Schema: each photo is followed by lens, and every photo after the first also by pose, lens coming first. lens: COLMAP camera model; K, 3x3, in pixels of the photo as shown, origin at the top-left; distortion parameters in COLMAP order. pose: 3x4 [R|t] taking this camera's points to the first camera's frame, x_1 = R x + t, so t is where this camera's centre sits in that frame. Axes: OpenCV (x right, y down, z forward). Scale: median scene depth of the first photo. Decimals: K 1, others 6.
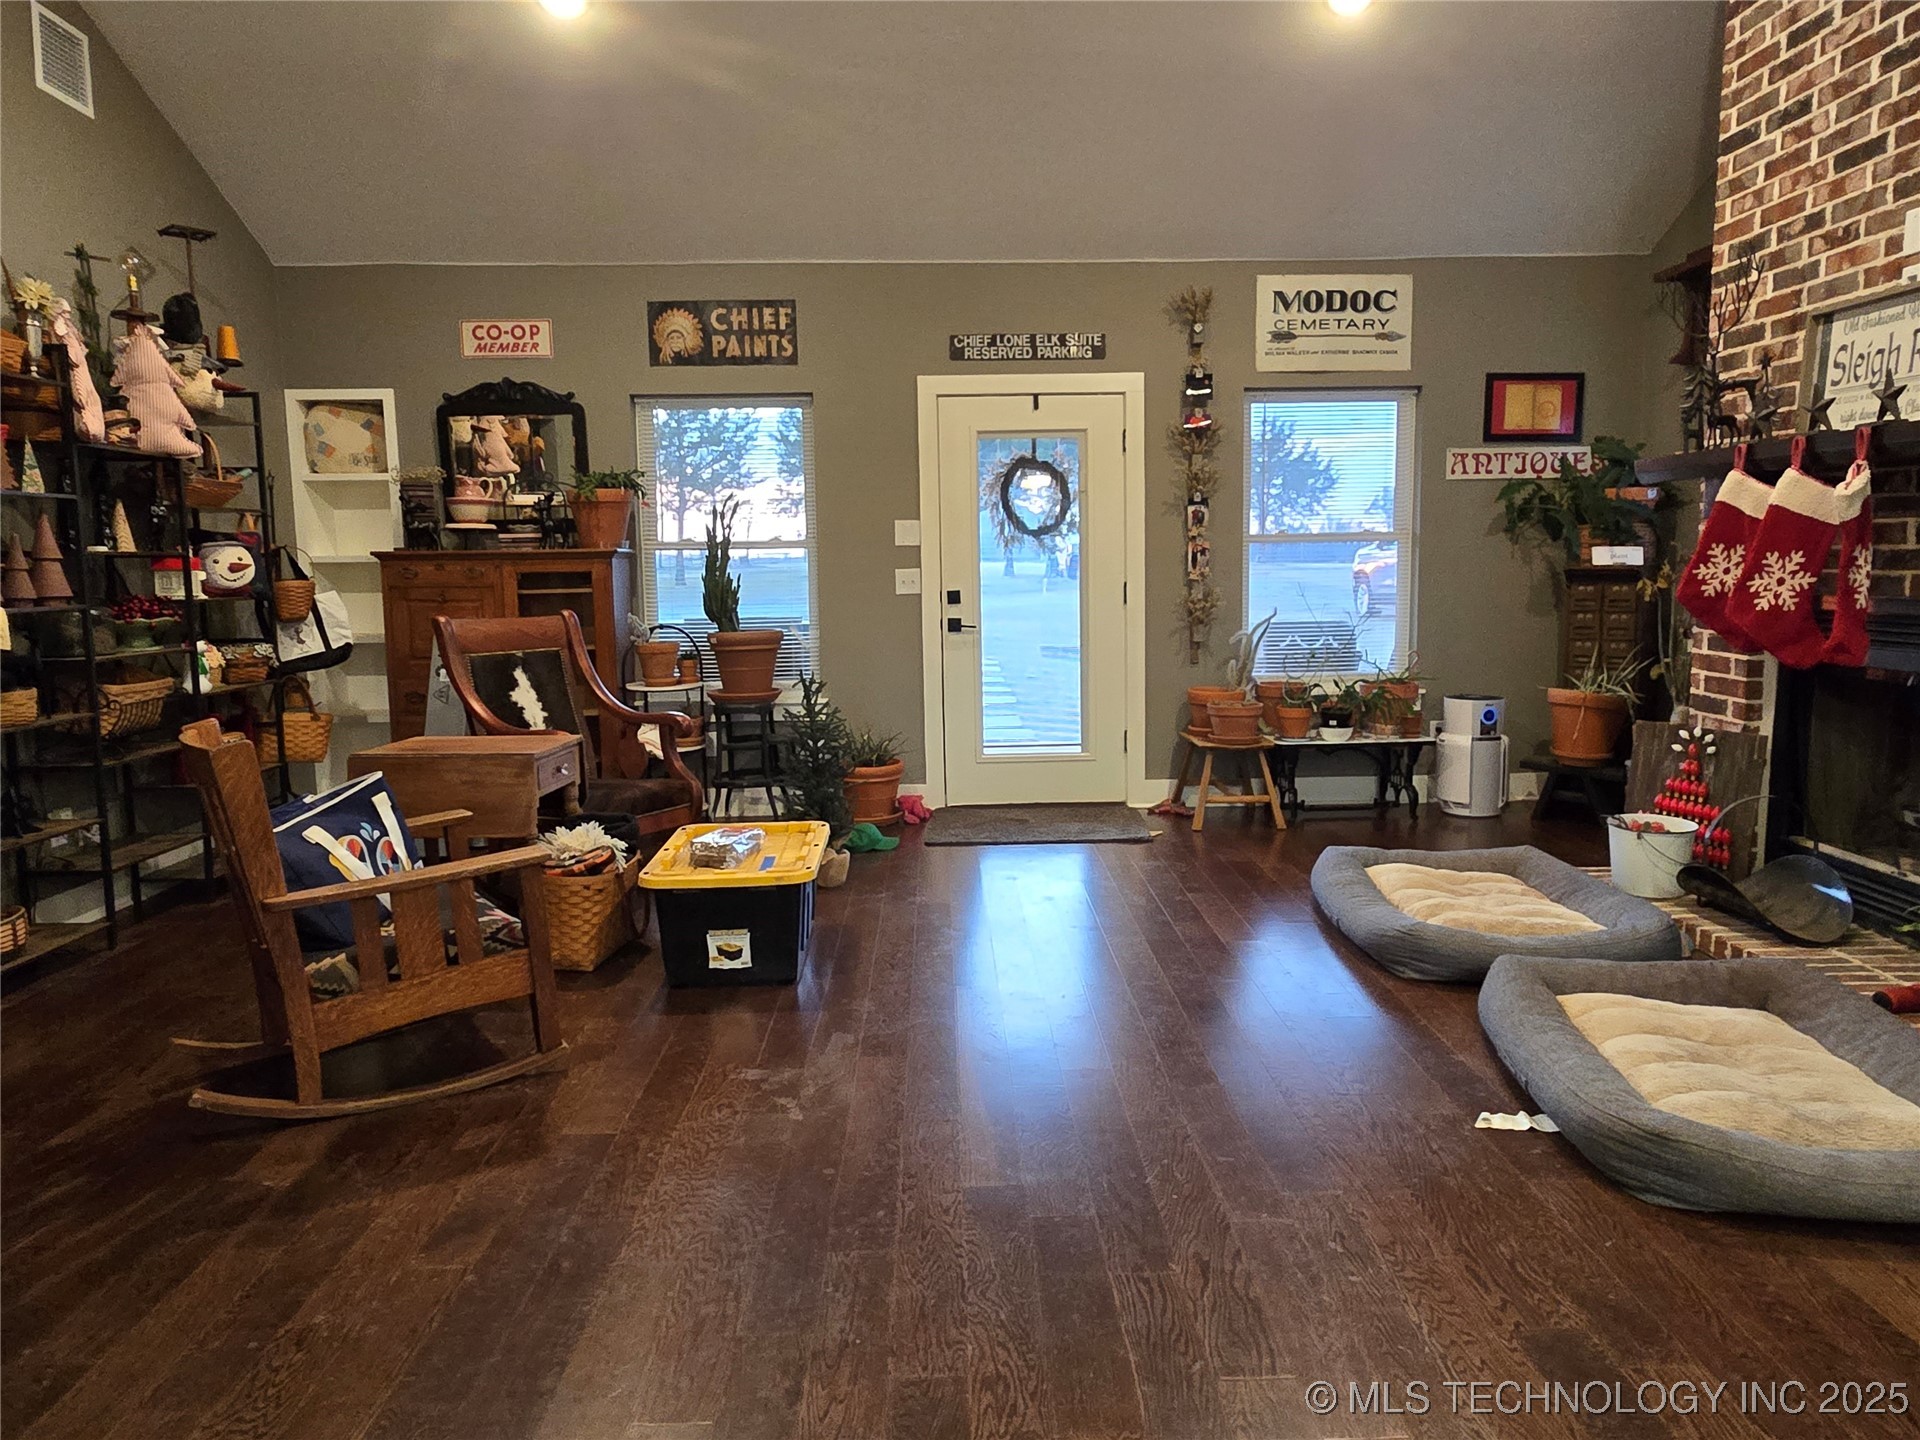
lens RADIAL K [[1313.4, 0, 960.0], [0, 1313.4, 720.0], [0, 0, 1]] dist [-0.006999, -0.005095]
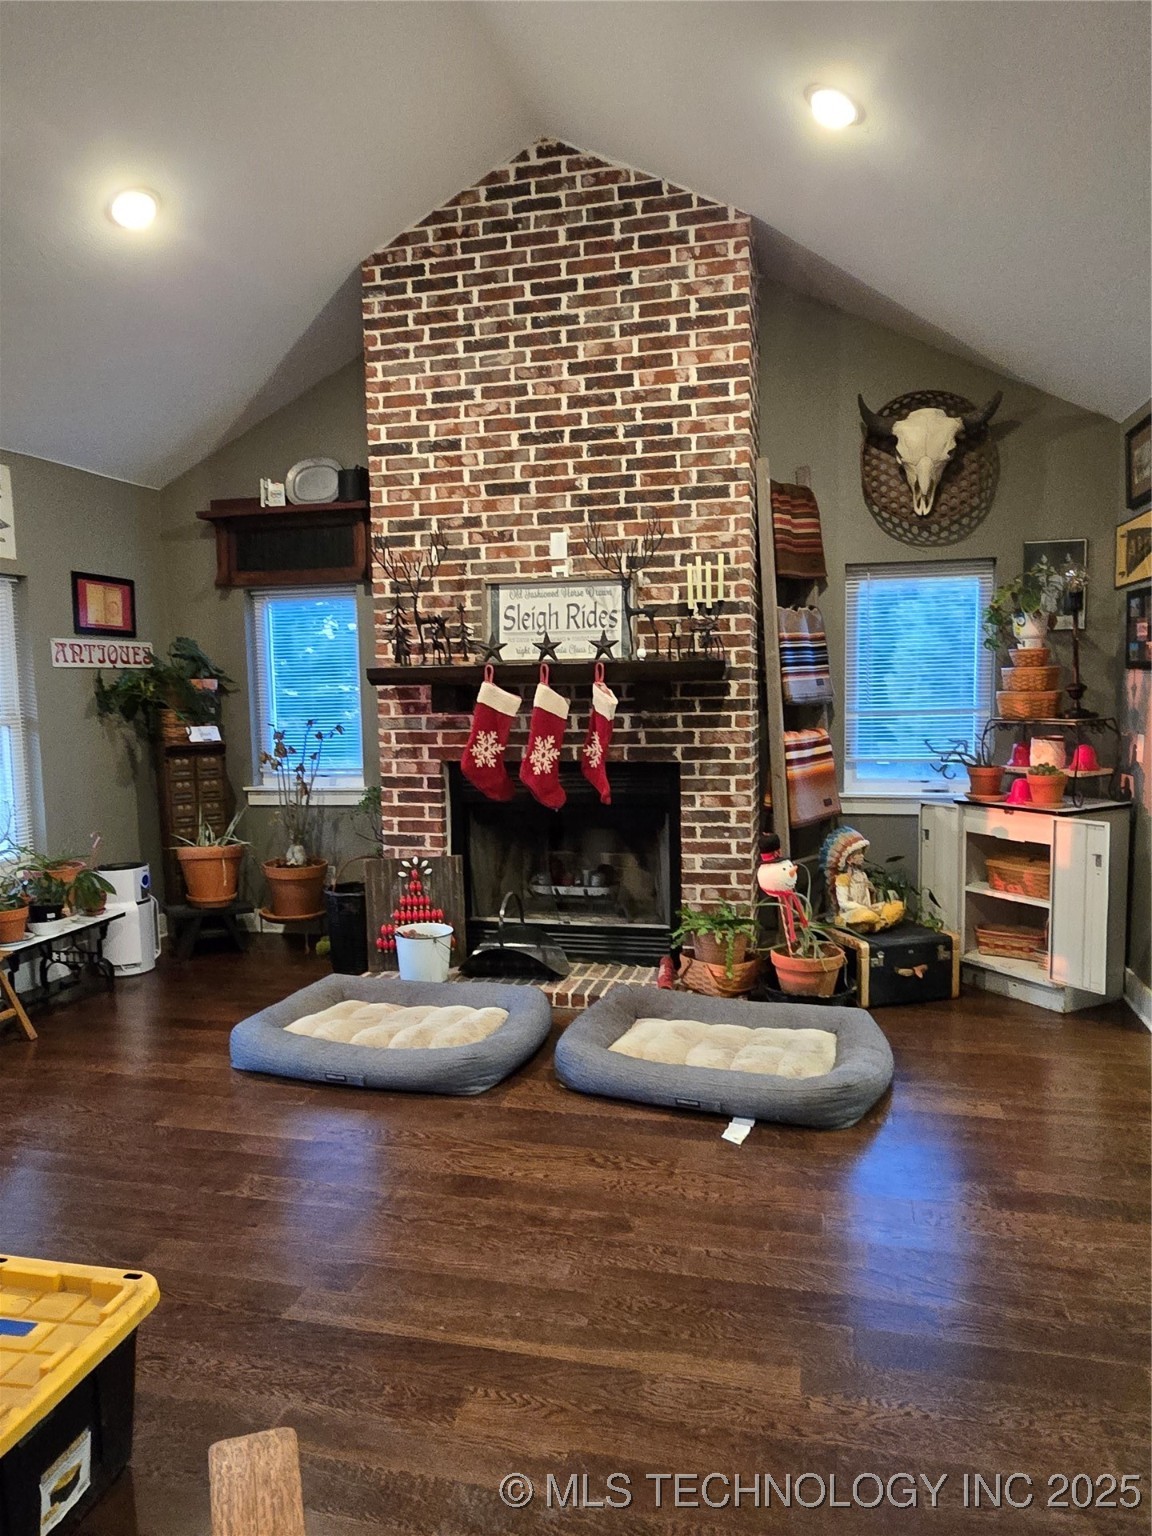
lens RADIAL K [[1050.7, 0, 576.0], [0, 1050.7, 768.0], [0, 0, 1]] dist [-0.006999, -0.005095]
pose [[0.221136, -0.073515, 0.972468, -0.497922], [0.129625, 0.990523, 0.045403, -0.119965], [-0.966590, 0.116016, 0.228570, 0.567170]]
